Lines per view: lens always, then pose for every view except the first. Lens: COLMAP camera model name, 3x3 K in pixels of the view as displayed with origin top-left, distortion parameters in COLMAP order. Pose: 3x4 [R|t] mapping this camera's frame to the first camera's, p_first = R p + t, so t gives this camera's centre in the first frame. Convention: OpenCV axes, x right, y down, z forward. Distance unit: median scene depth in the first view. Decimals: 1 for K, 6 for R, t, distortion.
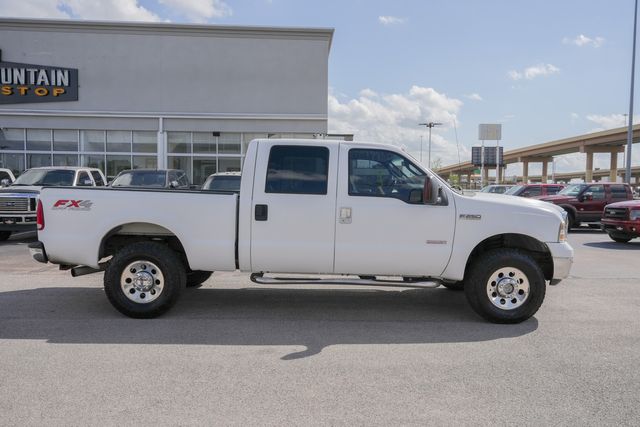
lens RADIAL K [[497.8, 0, 297.6], [0, 497.8, 204.6], [0, 0, 1]] dist [-0.005470, -0.004794]
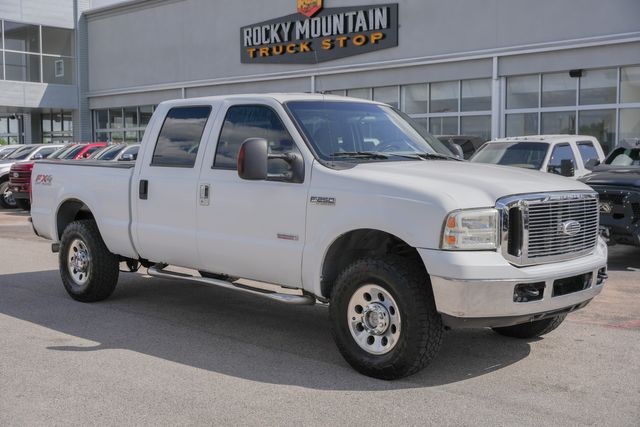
lens RADIAL K [[808.5, 0, 320.0], [0, 808.5, 213.5], [0, 0, 1]] dist [0.018037, 0.028776]
pose [[0.681716, 0.033787, -0.730836, 0.367286], [-0.014760, 0.999365, 0.032434, 0.002404], [0.731468, -0.011323, 0.681782, 0.091539]]
